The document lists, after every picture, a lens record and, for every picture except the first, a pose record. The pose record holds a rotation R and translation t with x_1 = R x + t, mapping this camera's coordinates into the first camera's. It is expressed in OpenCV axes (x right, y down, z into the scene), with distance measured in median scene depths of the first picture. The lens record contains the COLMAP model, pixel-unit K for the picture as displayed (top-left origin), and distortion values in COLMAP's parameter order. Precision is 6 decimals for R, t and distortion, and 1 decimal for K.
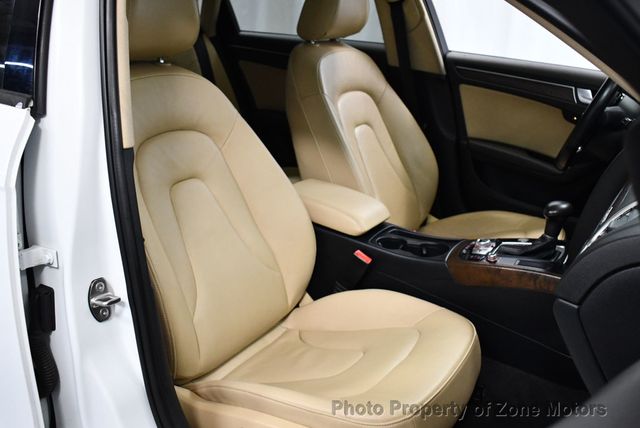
lens RADIAL K [[645.4, 0, 323.8], [0, 645.4, 212.4], [0, 0, 1]] dist [-0.099827, 0.000000]
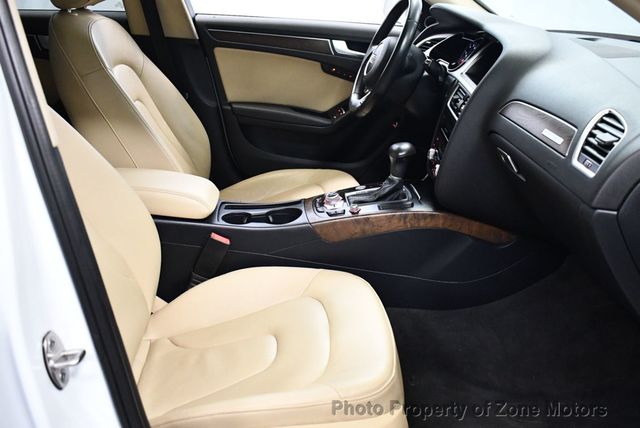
lens RADIAL K [[645.4, 0, 318.6], [0, 645.4, 215.9], [0, 0, 1]] dist [-0.099827, 0.000000]
pose [[0.830458, -0.206543, 0.517378, -0.220649], [0.184491, 0.978289, 0.094414, -0.017274], [-0.525645, 0.017045, 0.850533, 0.118024]]
